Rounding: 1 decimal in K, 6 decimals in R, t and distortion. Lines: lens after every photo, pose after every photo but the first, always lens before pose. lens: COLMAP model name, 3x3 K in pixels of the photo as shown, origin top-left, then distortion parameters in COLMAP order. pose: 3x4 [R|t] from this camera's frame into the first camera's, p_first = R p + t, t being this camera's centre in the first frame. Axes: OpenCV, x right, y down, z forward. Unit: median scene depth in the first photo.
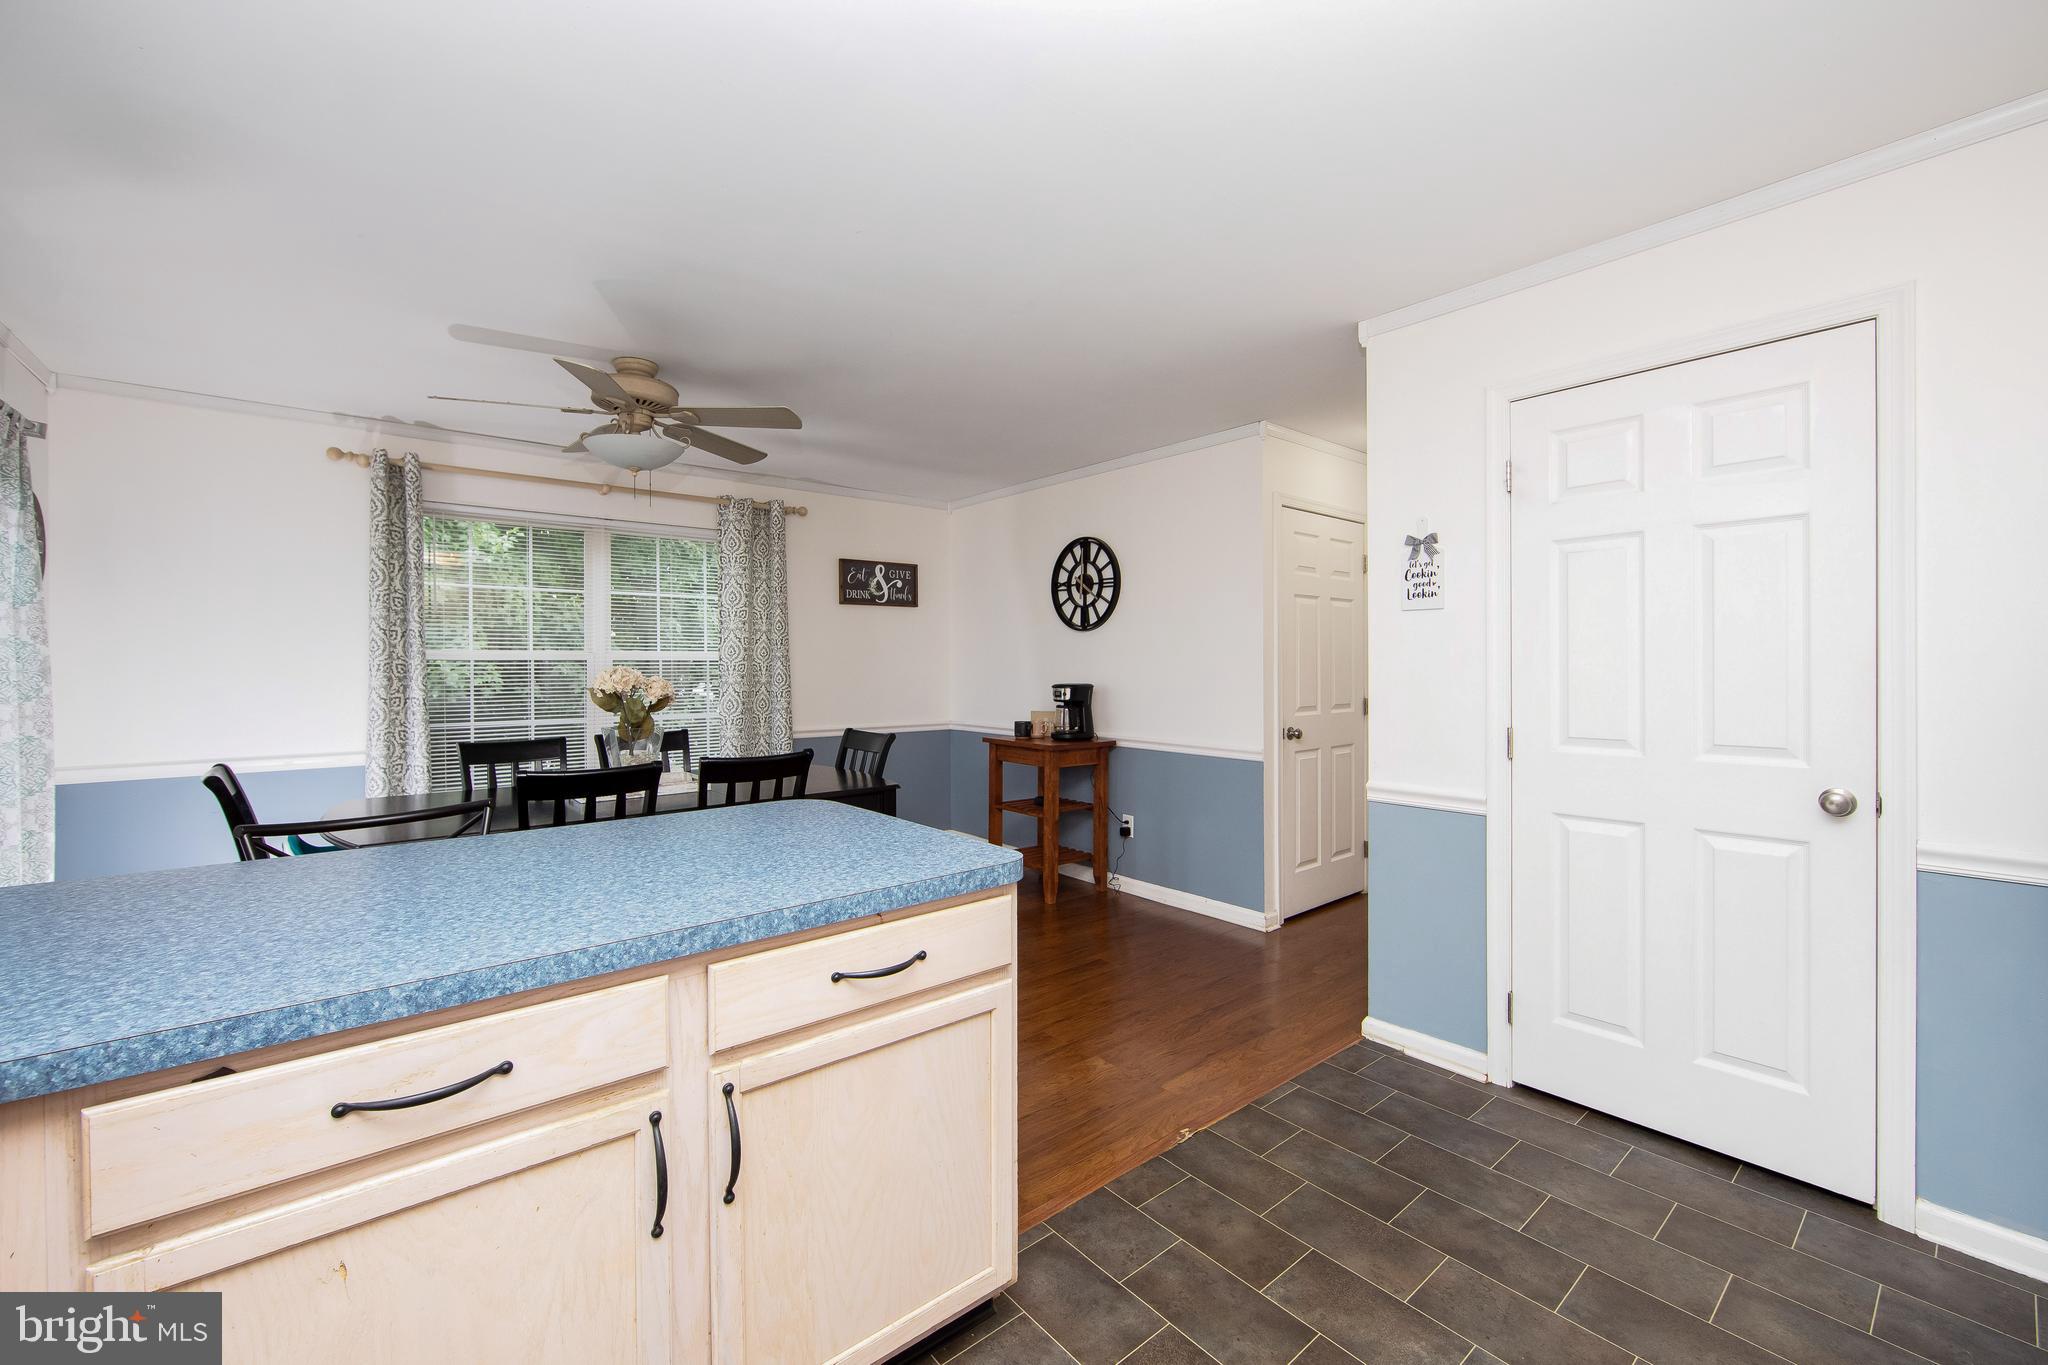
lens RADIAL K [[822.3, 0, 1017.0], [0, 822.3, 678.0], [0, 0, 1]] dist [-0.003507, 0.000720]
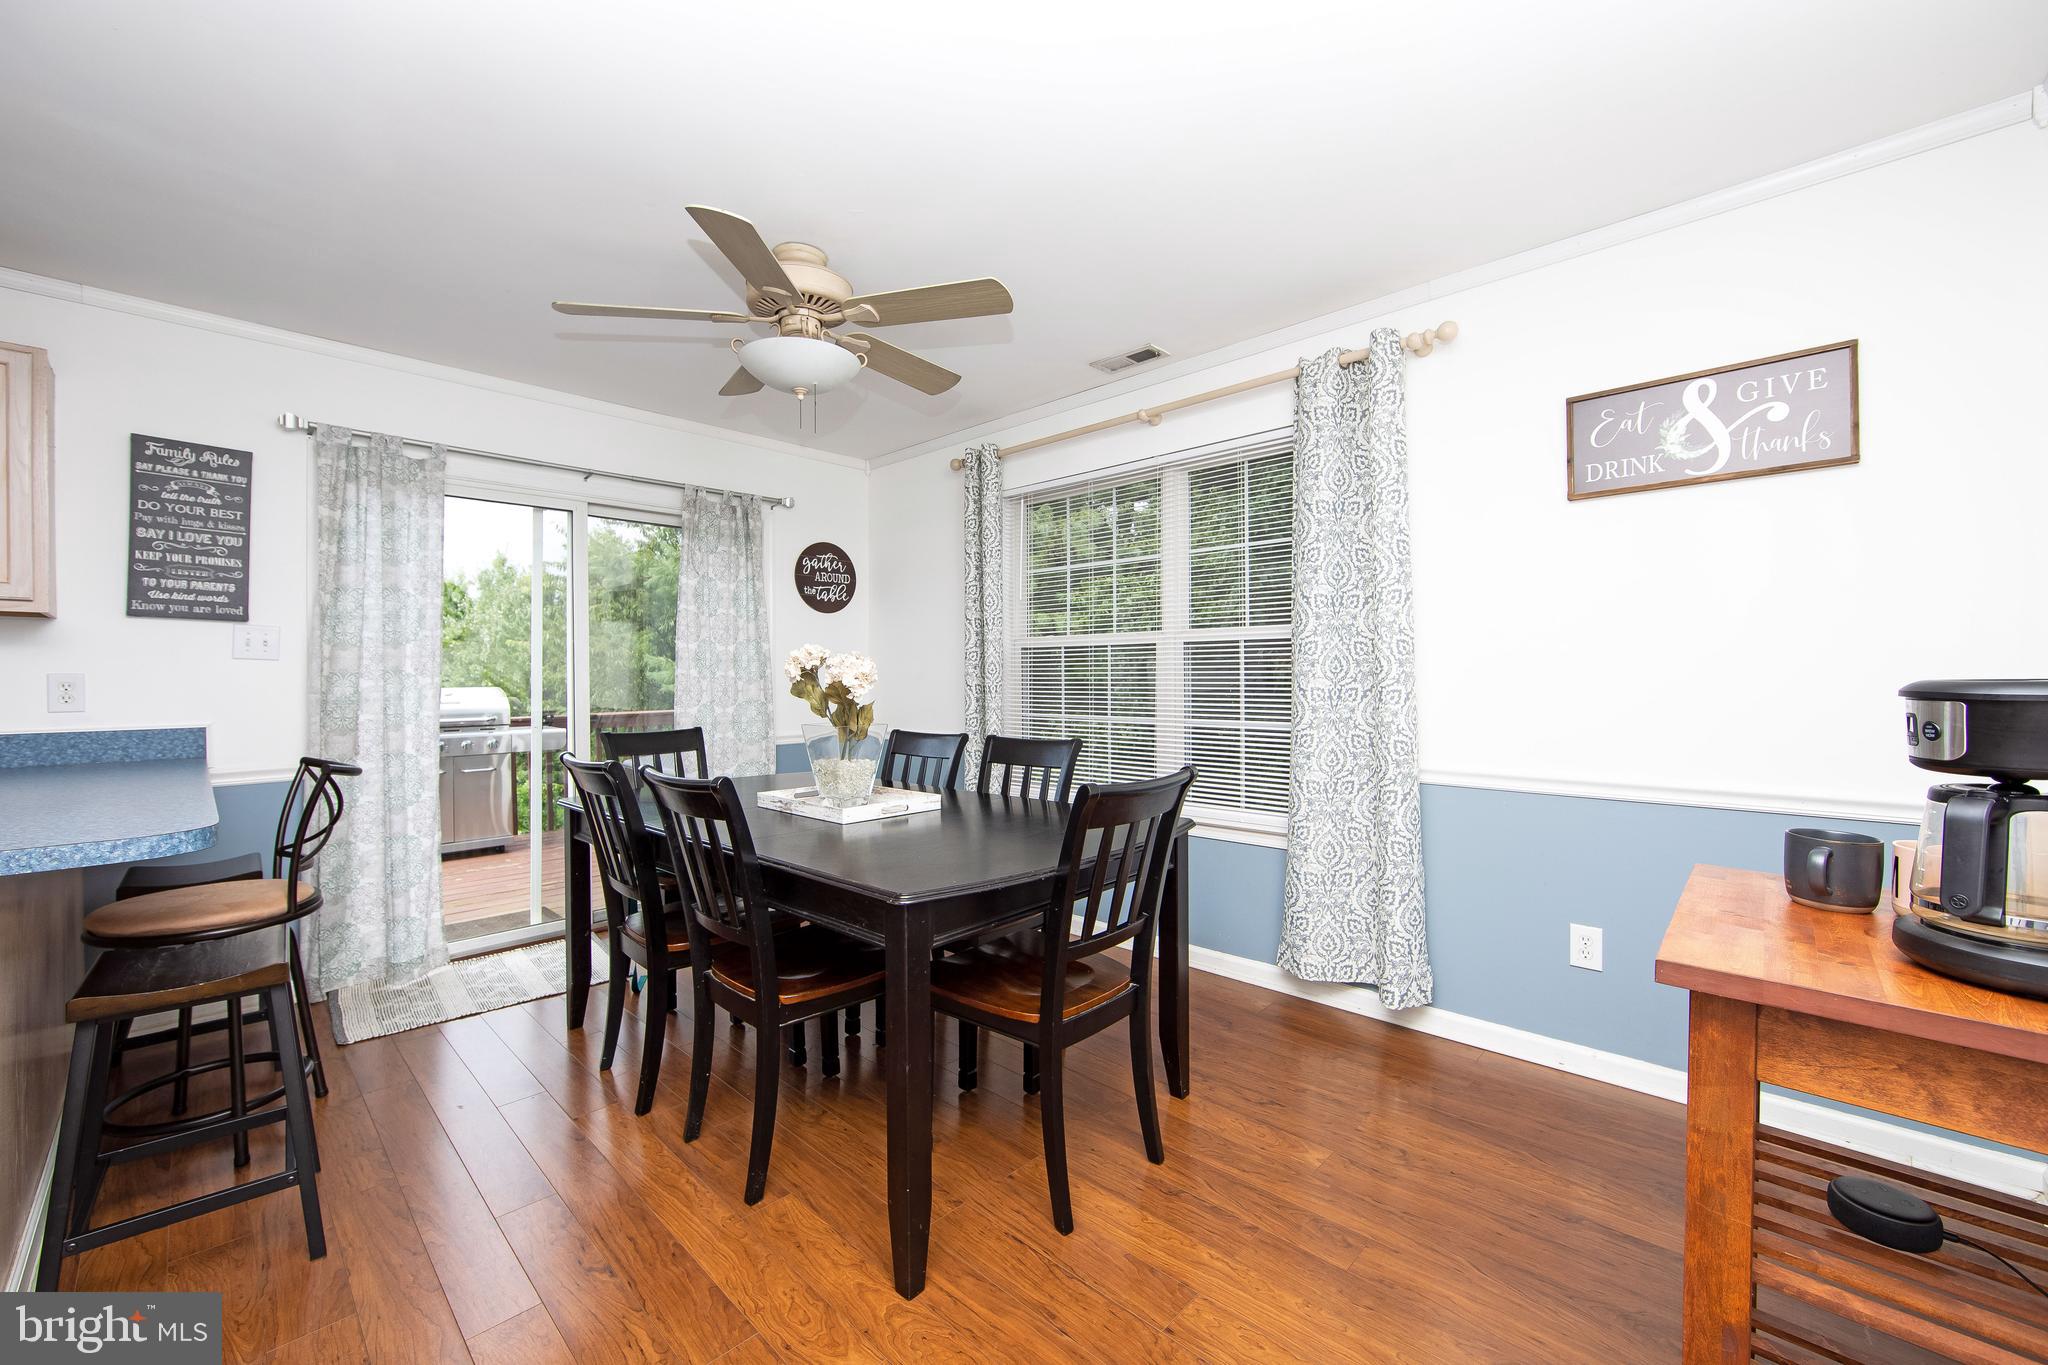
lens RADIAL K [[822.3, 0, 1005.2], [0, 822.3, 678.5], [0, 0, 1]] dist [-0.003507, 0.000720]
pose [[0.095725, -0.000143, -0.995408, 0.215797], [-0.004281, 0.999991, -0.000555, 0.007517], [0.995399, 0.004315, 0.095723, 0.711725]]
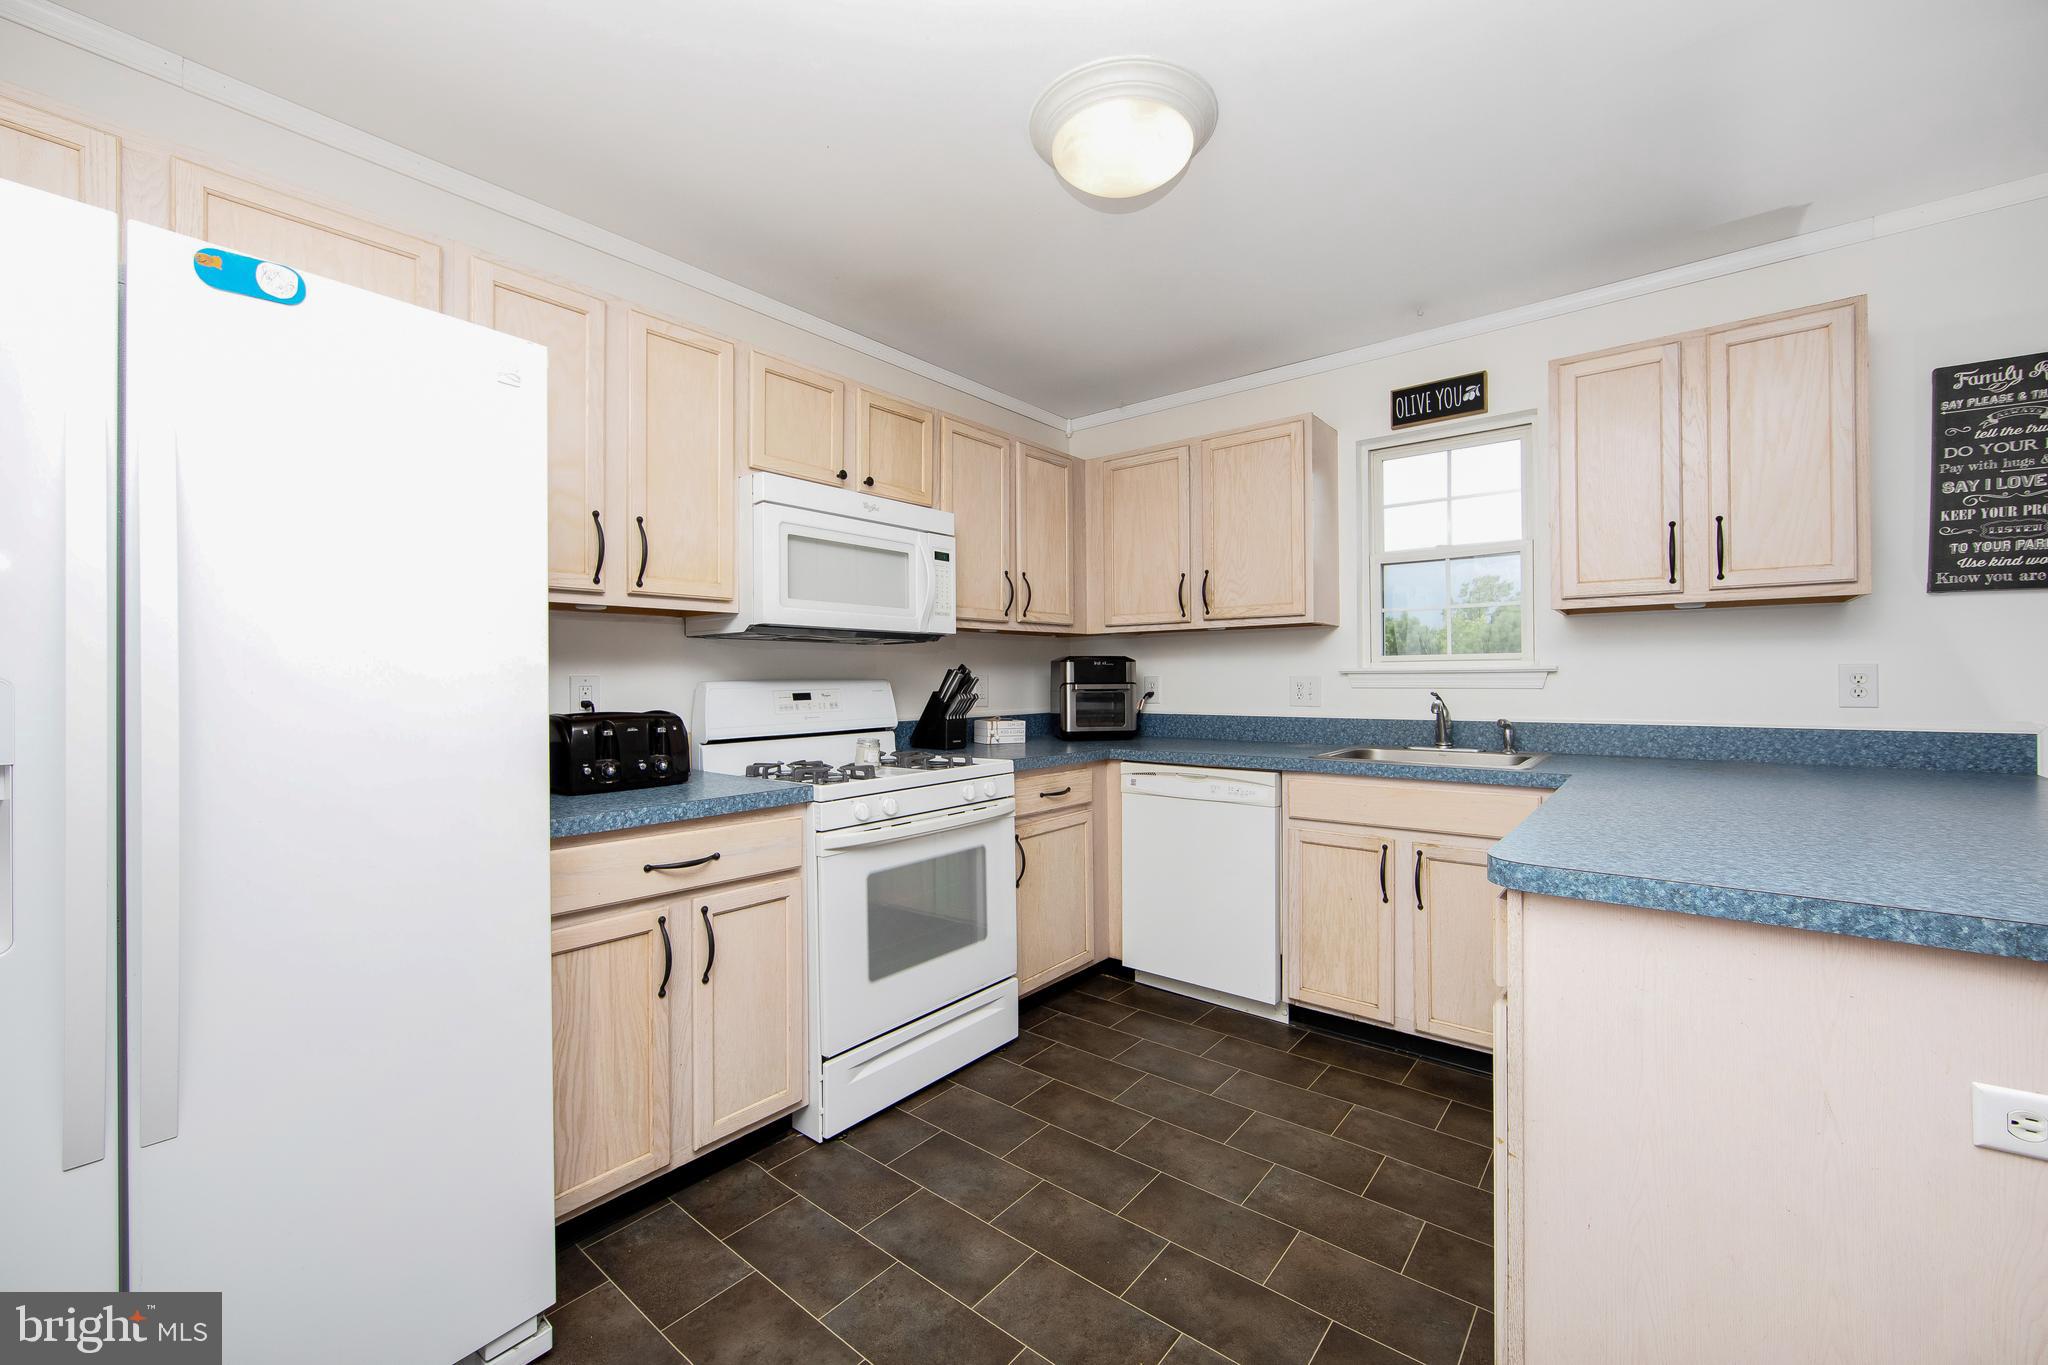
lens RADIAL K [[822.3, 0, 1022.8], [0, 822.3, 672.6], [0, 0, 1]] dist [-0.003507, 0.000720]
pose [[-0.981923, 0.003726, -0.189246, 0.189008], [0.002527, 0.999975, 0.006575, 0.007559], [0.189266, 0.005978, -0.981908, 0.525090]]
